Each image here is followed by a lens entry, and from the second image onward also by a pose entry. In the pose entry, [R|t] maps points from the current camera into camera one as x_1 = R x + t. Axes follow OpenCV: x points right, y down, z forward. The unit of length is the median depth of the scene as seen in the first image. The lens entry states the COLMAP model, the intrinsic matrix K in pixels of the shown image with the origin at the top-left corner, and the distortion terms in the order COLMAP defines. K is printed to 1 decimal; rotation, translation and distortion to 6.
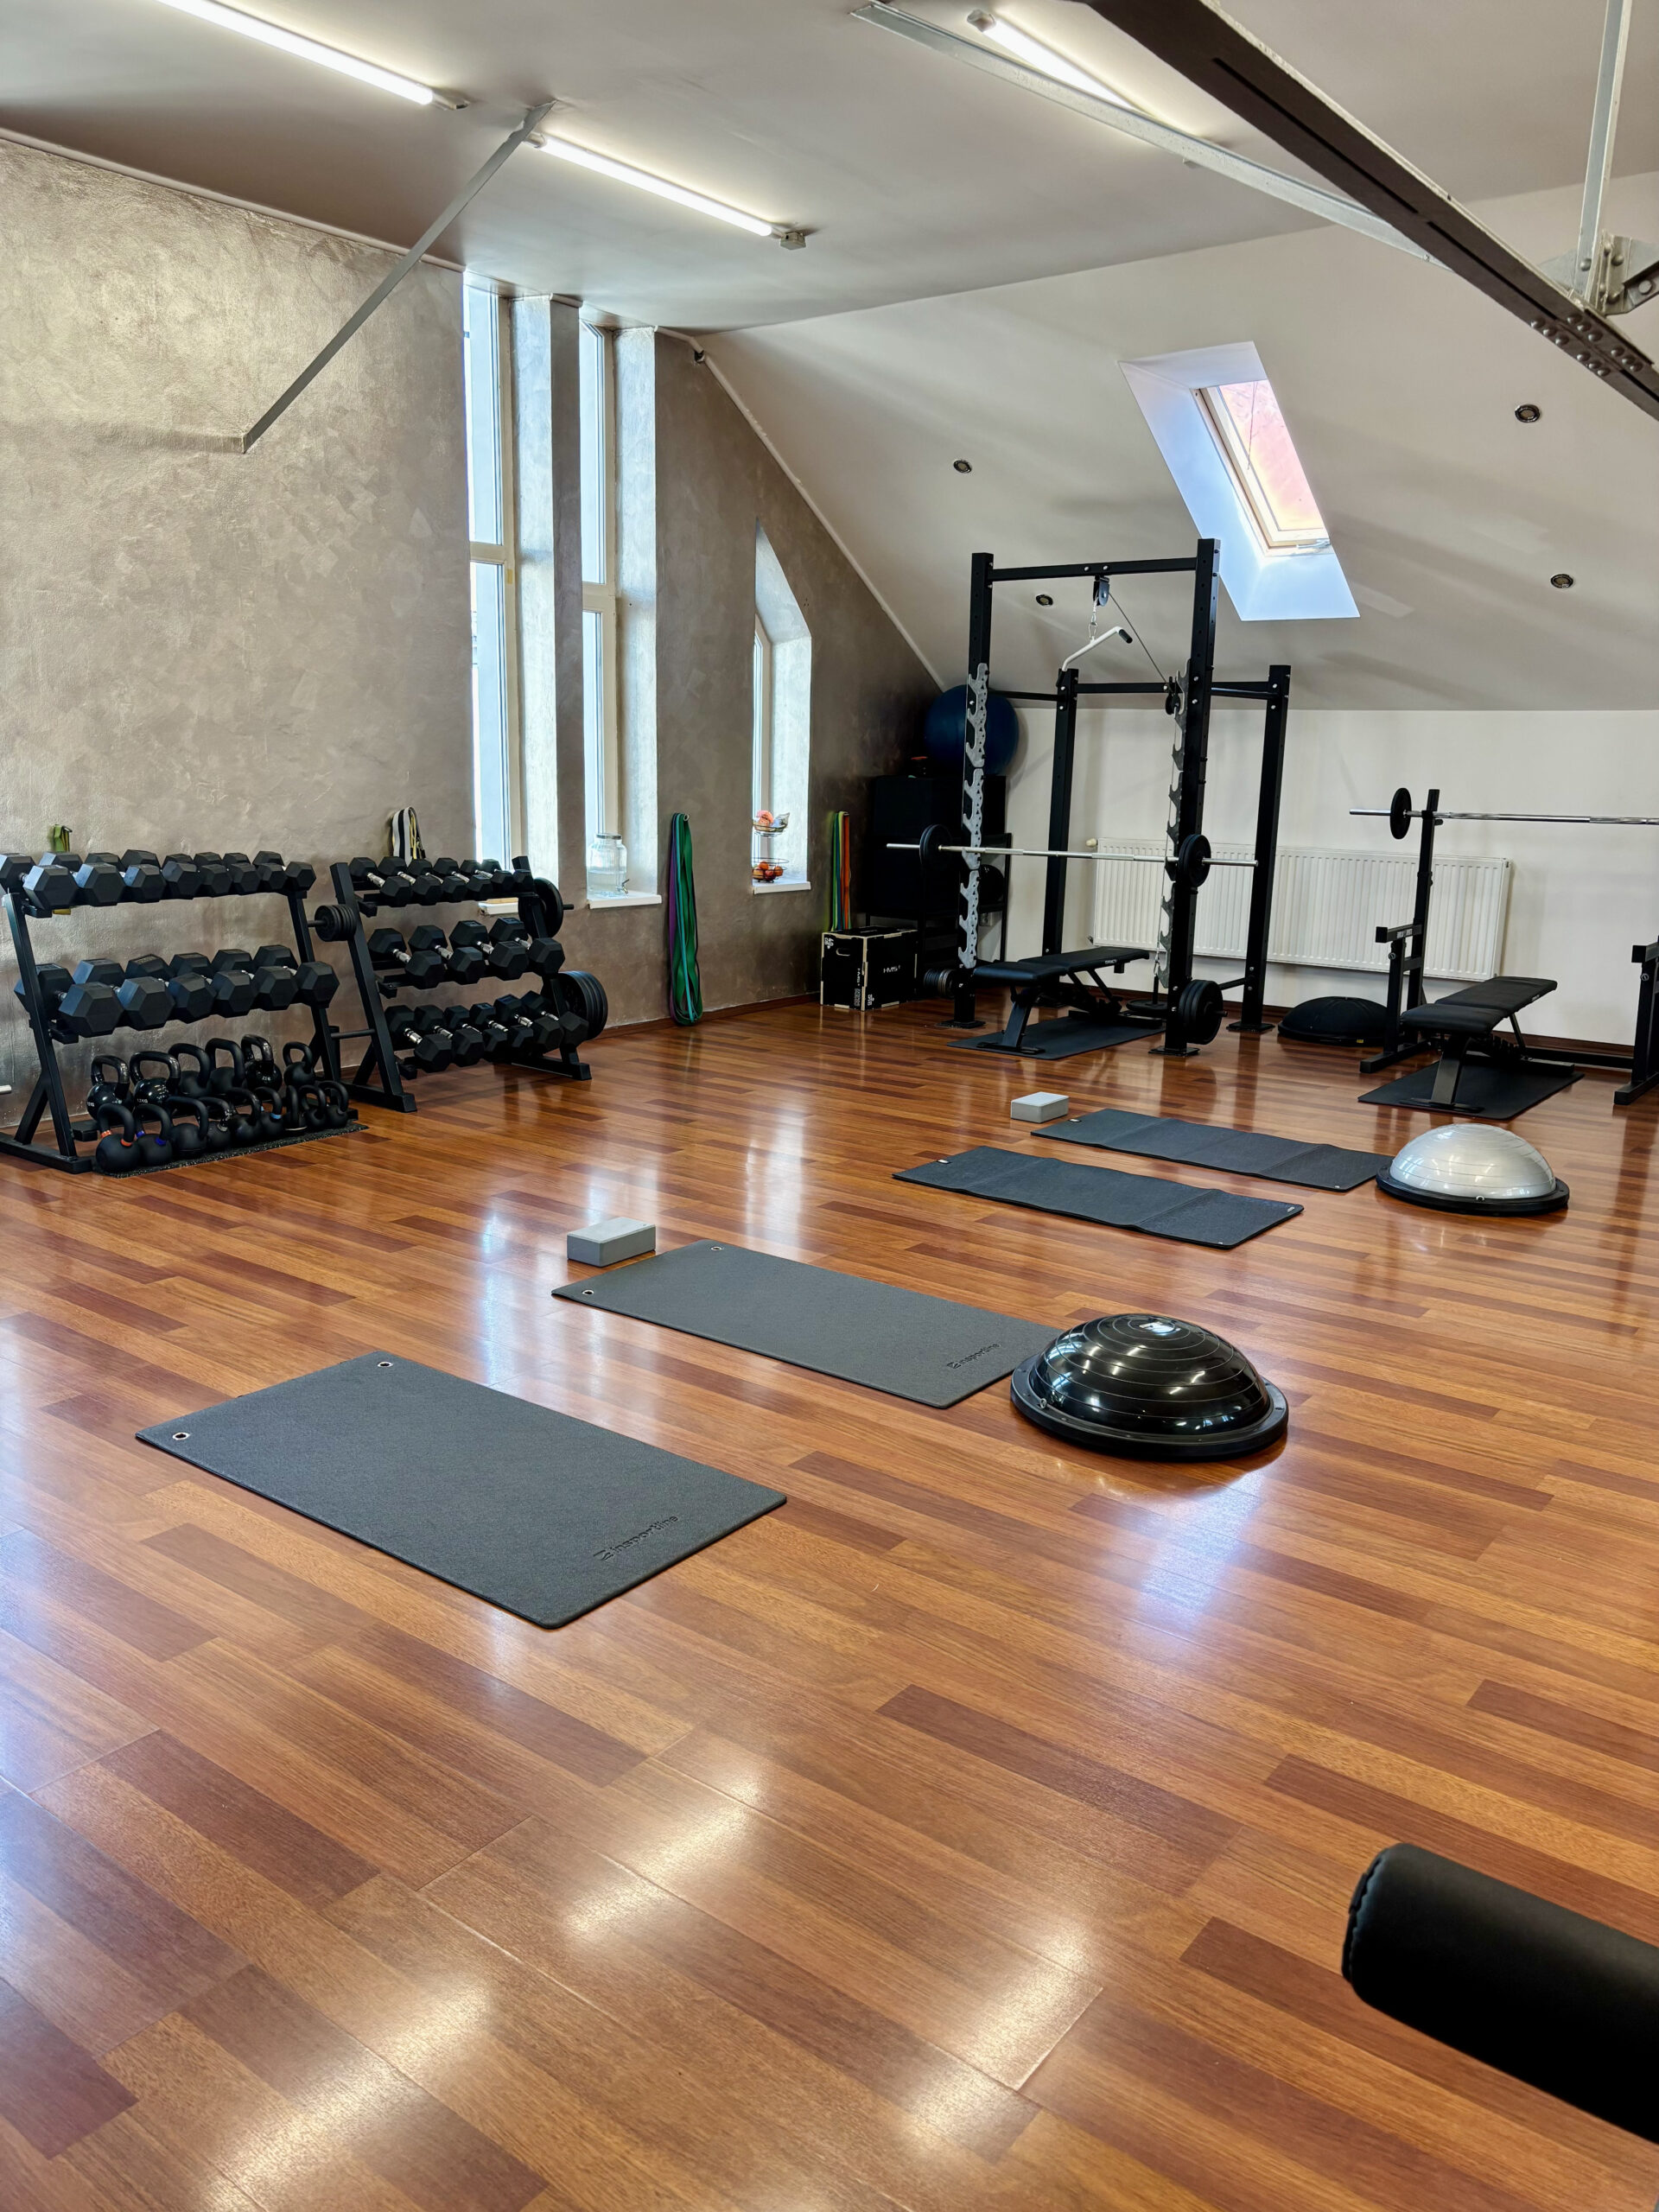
lens RADIAL K [[1681.5, 0, 825.8], [0, 1681.5, 1106.8], [0, 0, 1]] dist [0.002432, 0.002138]
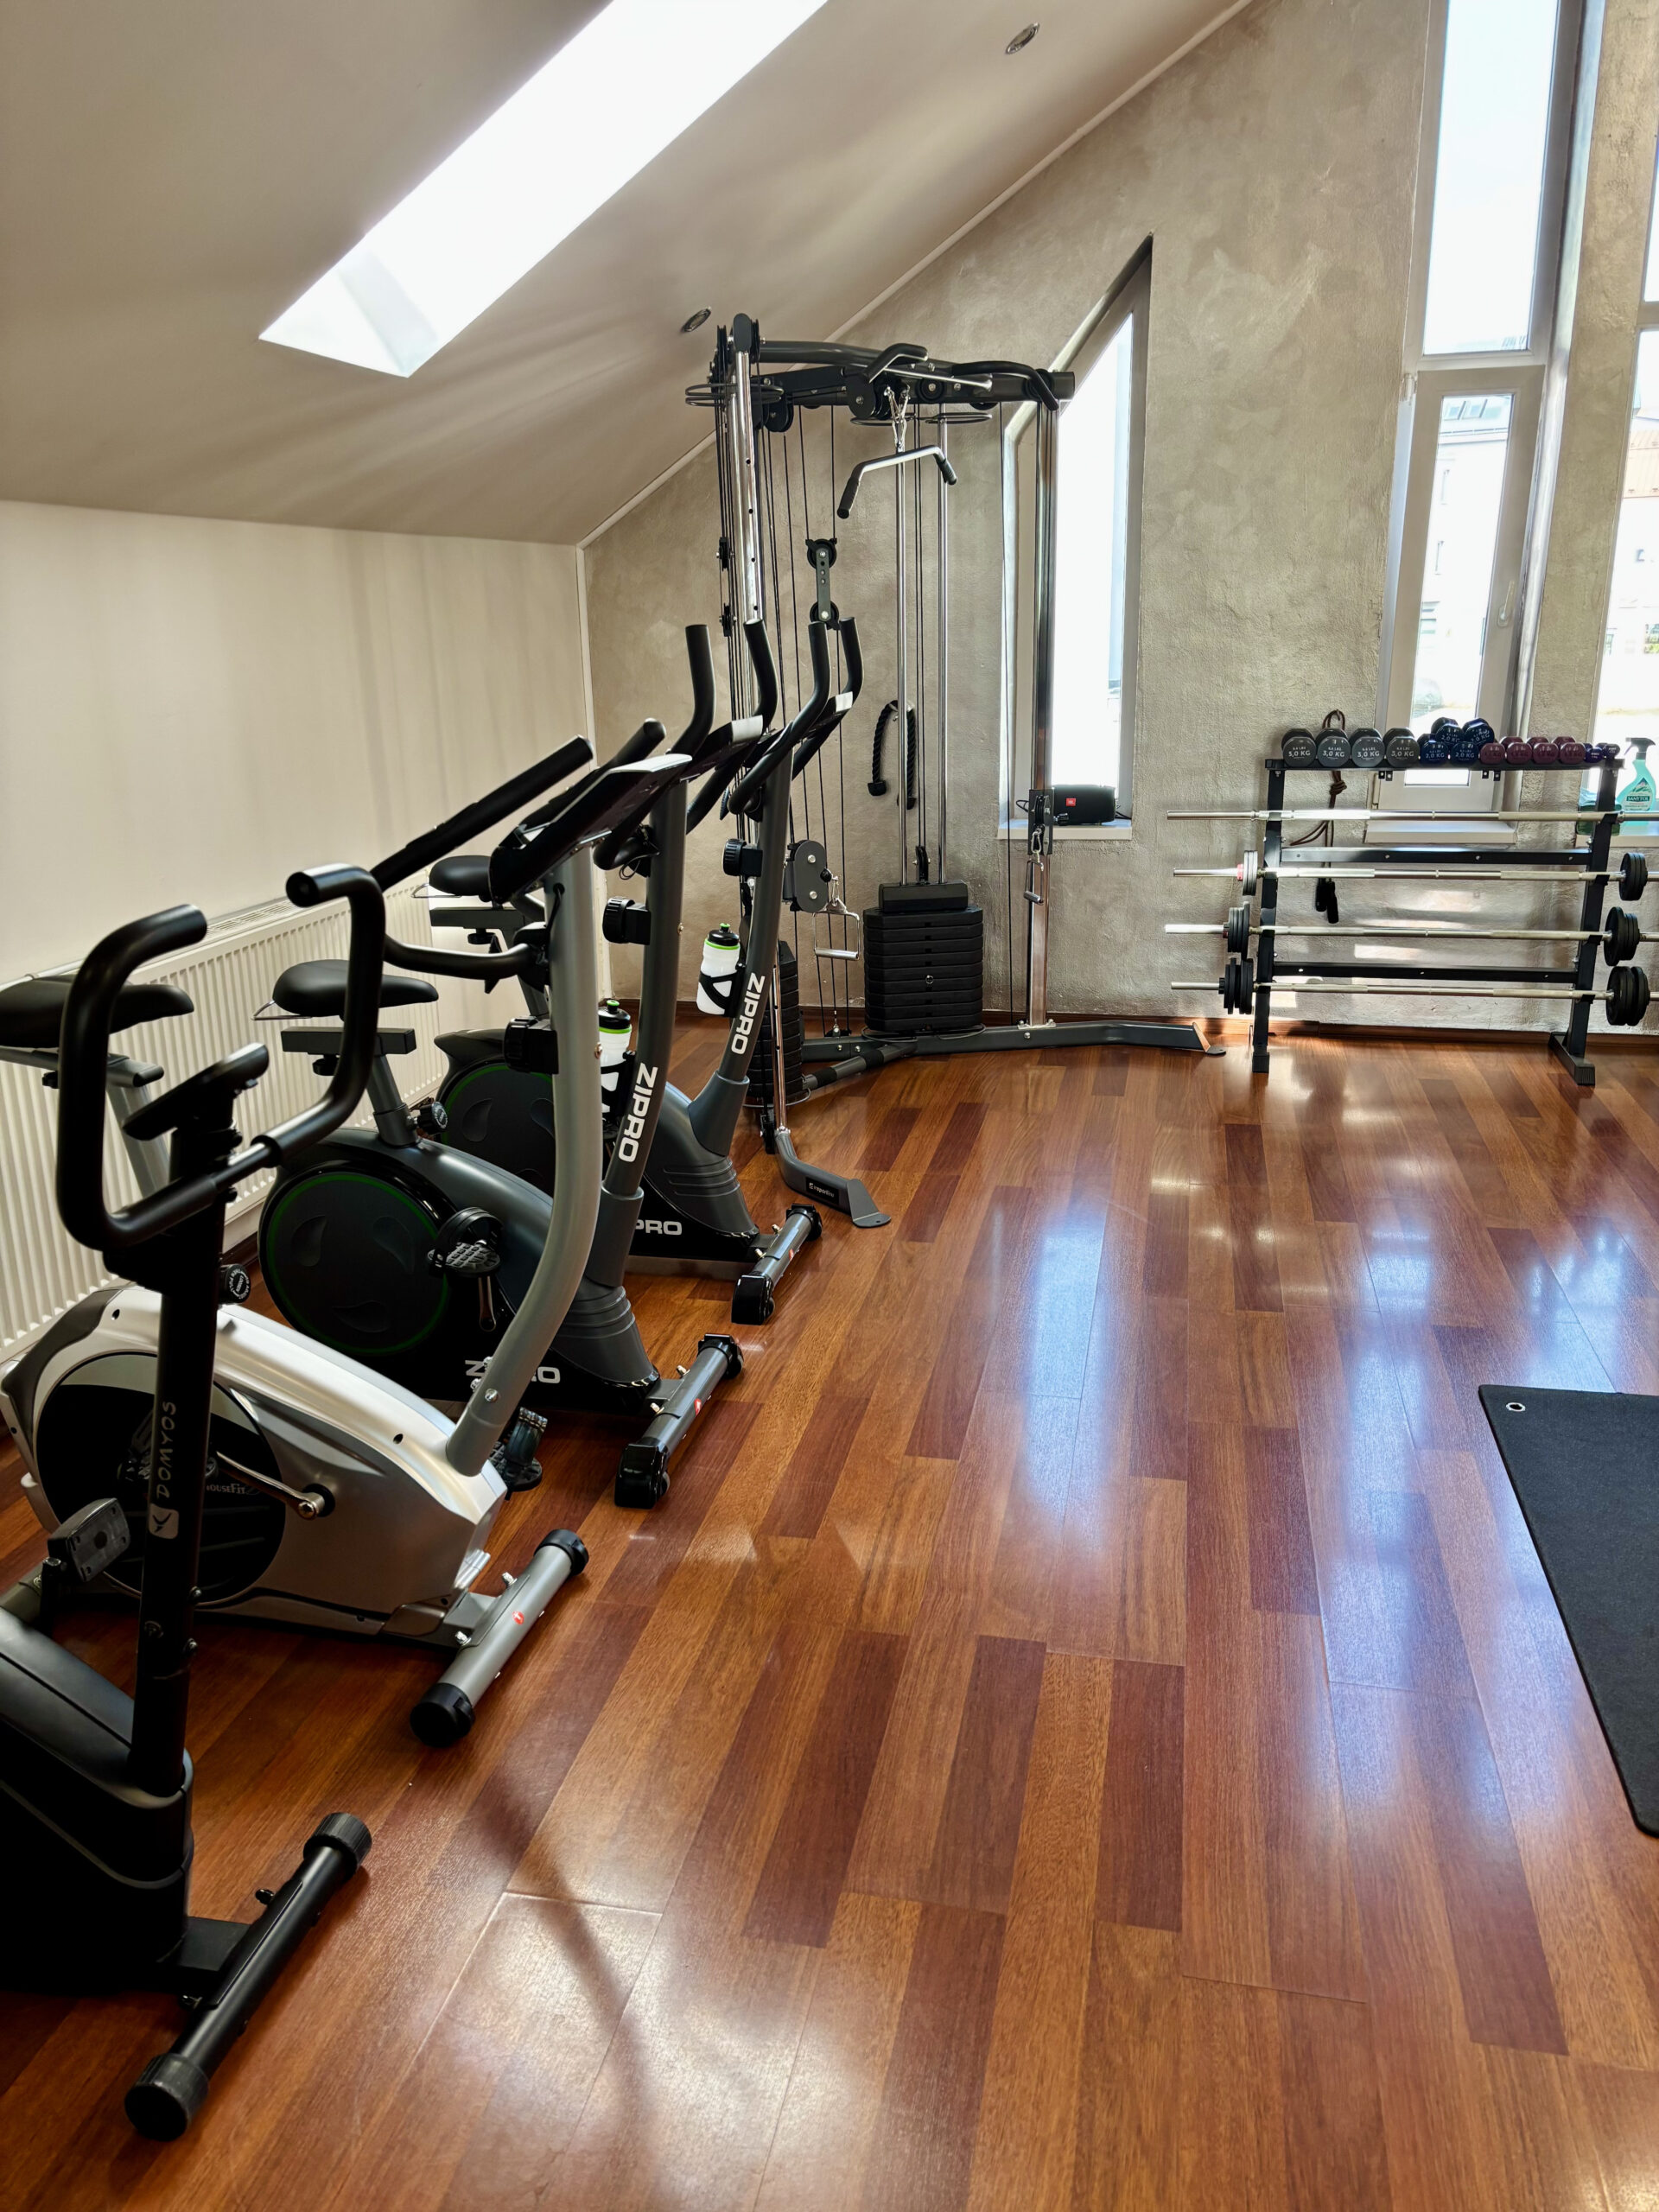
lens RADIAL K [[1681.5, 0, 825.0], [0, 1681.5, 1106.1], [0, 0, 1]] dist [0.002432, 0.002138]
pose [[0.423222, 0.234046, -0.875274, 0.293852], [-0.163349, 0.969939, 0.180376, -0.084106], [0.891179, 0.066636, 0.448731, 0.367265]]
